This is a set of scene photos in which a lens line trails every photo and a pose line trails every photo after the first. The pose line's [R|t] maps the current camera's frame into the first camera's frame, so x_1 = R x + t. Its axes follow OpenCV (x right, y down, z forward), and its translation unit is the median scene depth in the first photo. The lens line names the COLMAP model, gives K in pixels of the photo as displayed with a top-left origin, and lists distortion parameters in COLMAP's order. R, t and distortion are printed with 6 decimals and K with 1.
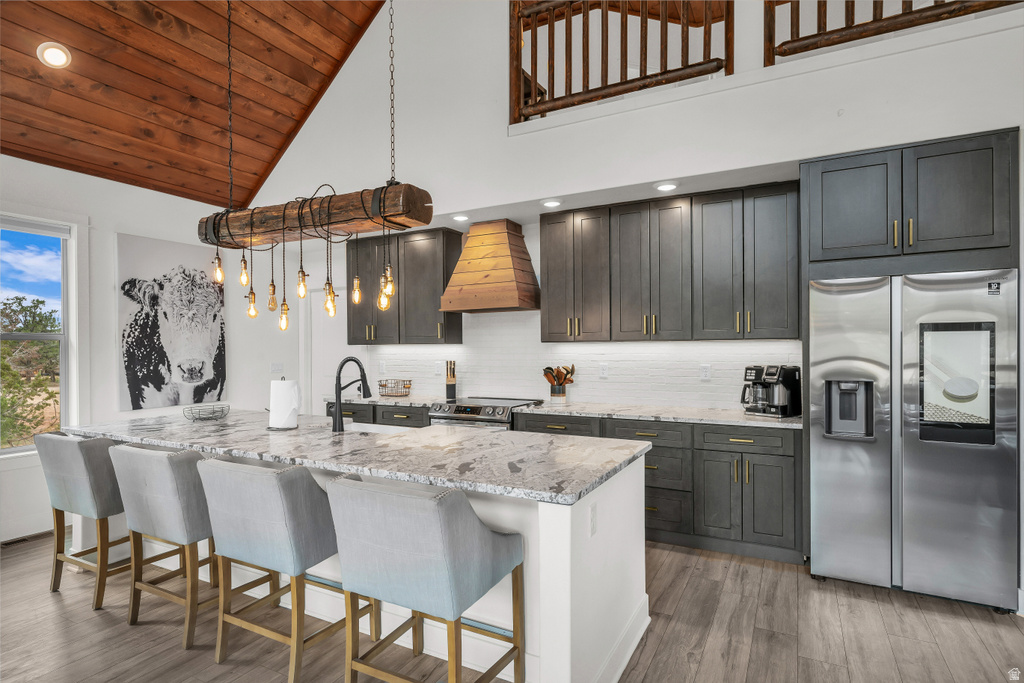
lens RADIAL K [[536.1, 0, 510.8], [0, 536.1, 349.2], [0, 0, 1]] dist [0.000066, 0.000233]
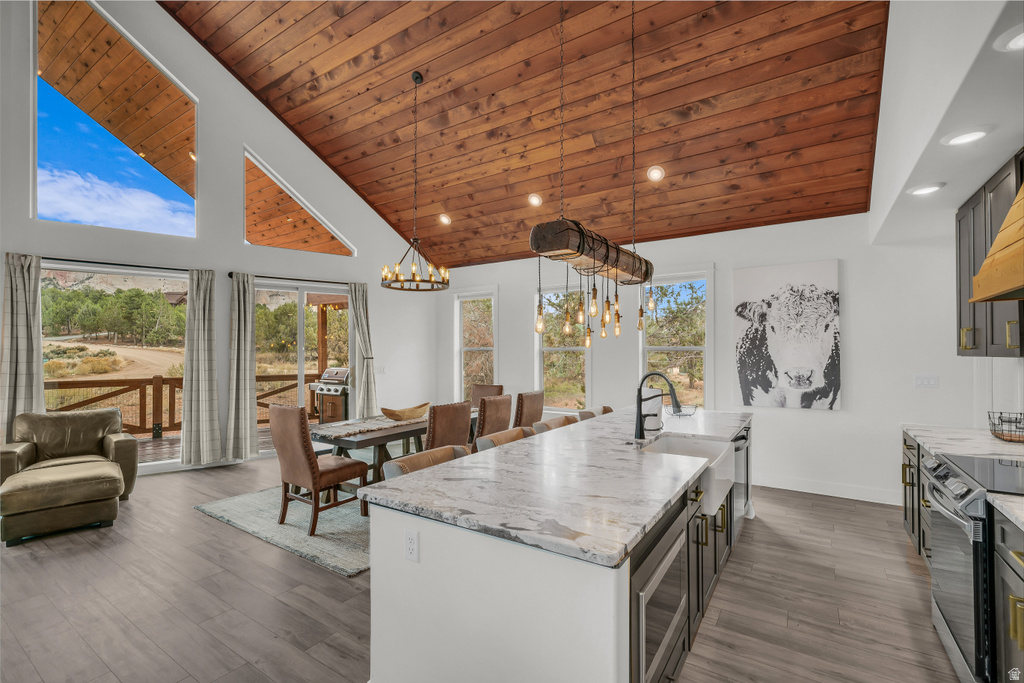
lens RADIAL K [[459.5, 0, 511.8], [0, 459.5, 348.9], [0, 0, 1]] dist [0.002992, -0.000101]
pose [[-0.102932, 0.001209, -0.994688, 0.428571], [0.000589, 0.999999, 0.001154, -0.021796], [0.994688, -0.000467, -0.102933, 0.551215]]
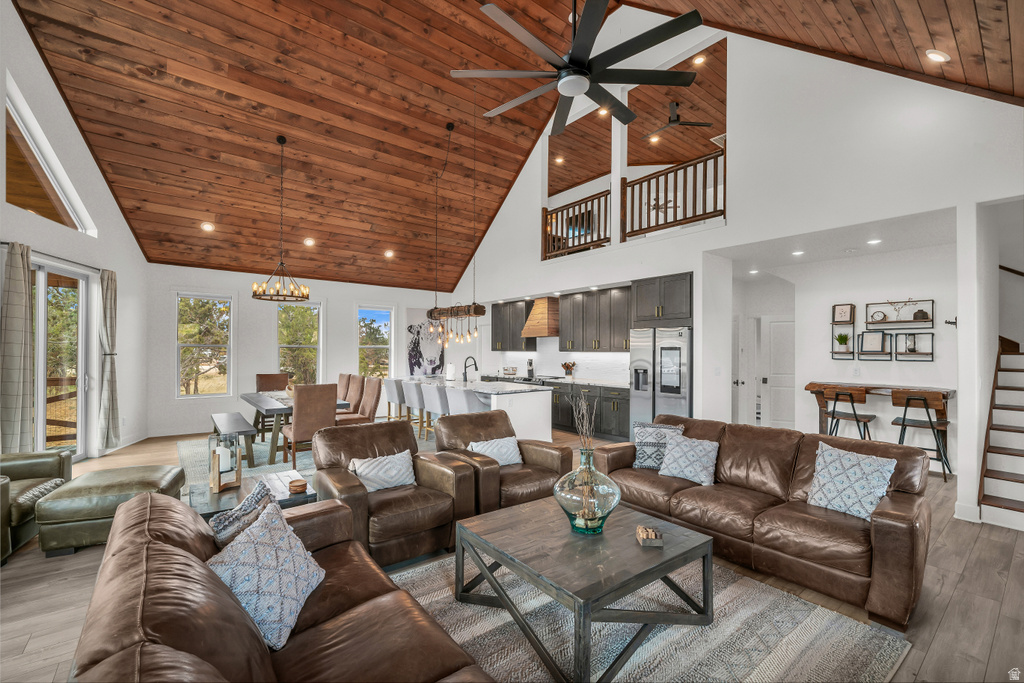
lens RADIAL K [[433.7, 0, 520.3], [0, 433.7, 346.8], [0, 0, 1]] dist [-0.000009, -0.000140]
pose [[0.925209, 0.008172, -0.379369, 0.575217], [-0.011766, 0.999905, -0.007155, -0.016636], [0.379275, 0.011084, 0.925218, -0.733937]]
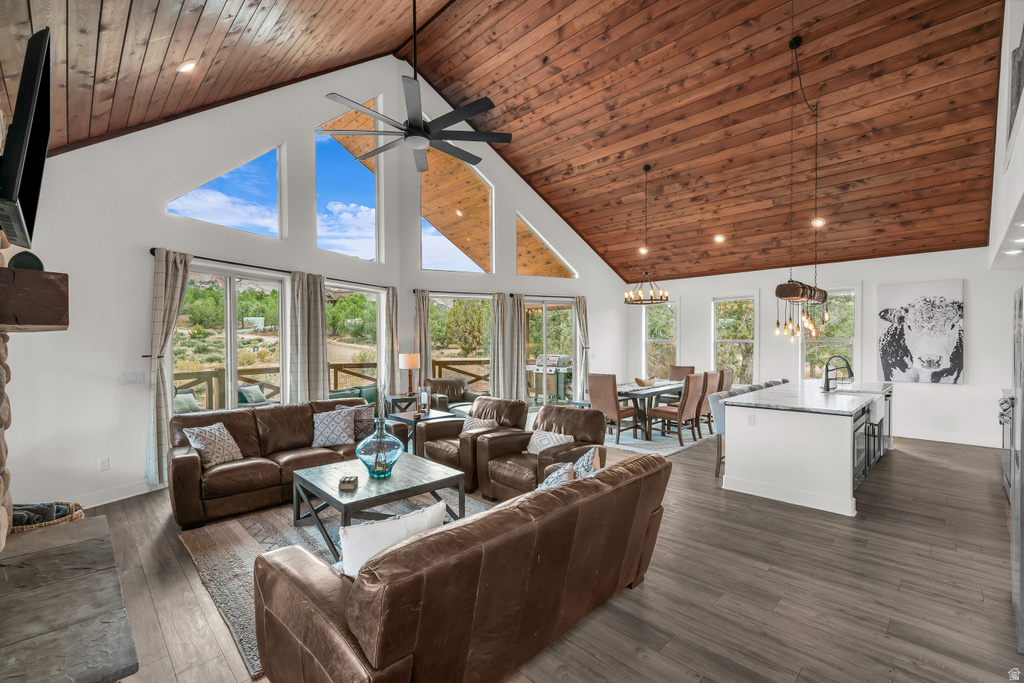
lens RADIAL K [[459.5, 0, 502.1], [0, 459.5, 349.4], [0, 0, 1]] dist [0.002992, -0.000101]
pose [[-0.302982, 0.025754, -0.952648, 1.156215], [0.005954, 0.999666, 0.025132, -0.040326], [0.952978, 0.001943, -0.303034, 0.226418]]
